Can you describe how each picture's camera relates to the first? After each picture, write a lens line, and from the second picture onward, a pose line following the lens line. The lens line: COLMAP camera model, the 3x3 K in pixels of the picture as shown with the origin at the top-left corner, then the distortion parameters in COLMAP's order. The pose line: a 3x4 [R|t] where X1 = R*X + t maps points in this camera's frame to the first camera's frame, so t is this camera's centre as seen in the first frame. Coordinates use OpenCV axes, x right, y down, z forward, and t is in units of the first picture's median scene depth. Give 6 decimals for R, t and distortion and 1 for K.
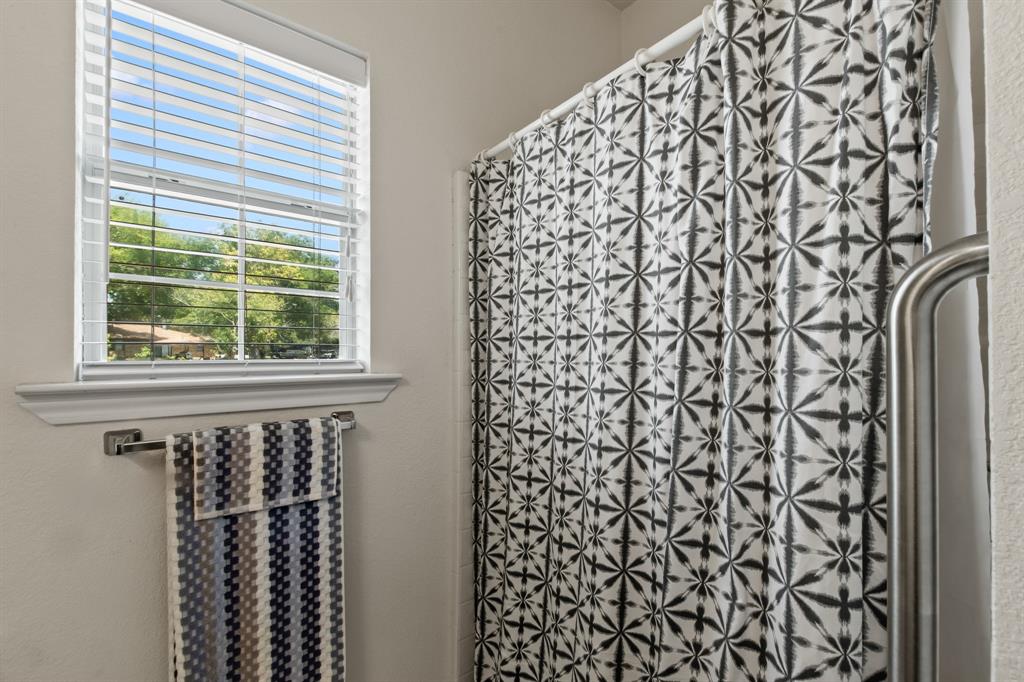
lens RADIAL K [[448.4, 0, 502.2], [0, 448.4, 348.0], [0, 0, 1]] dist [0.000967, -0.000456]
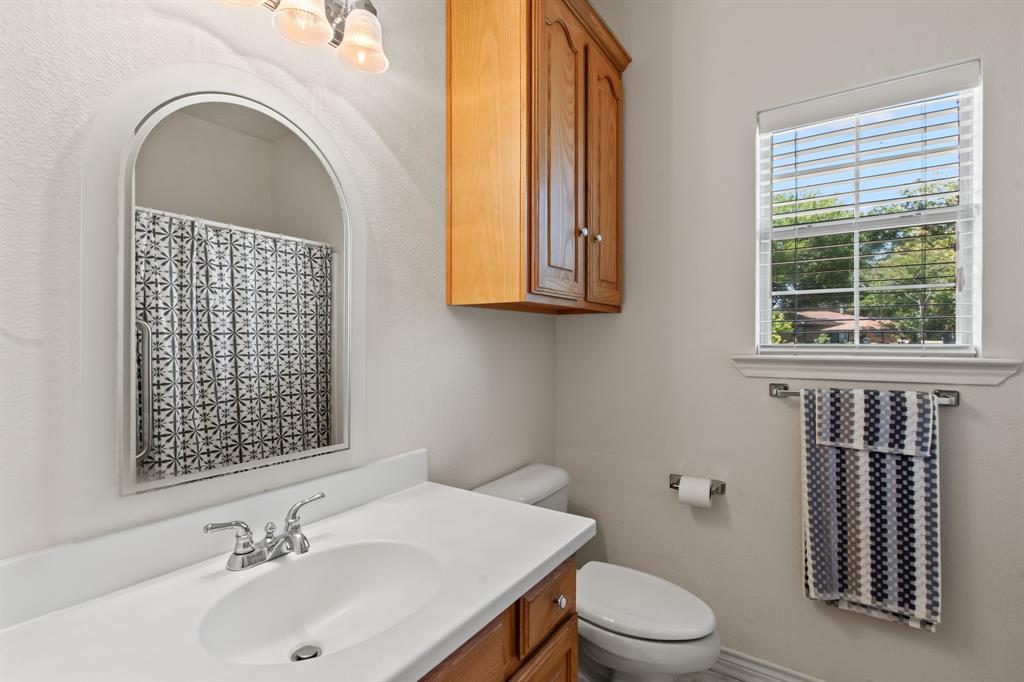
lens RADIAL K [[473.4, 0, 511.9], [0, 473.4, 344.8], [0, 0, 1]] dist [-0.004075, -0.000885]
pose [[0.306465, 0.011271, -0.951815, 0.529958], [0.012474, 0.999796, 0.015856, -0.007913], [0.951800, -0.016732, 0.306262, -0.495443]]
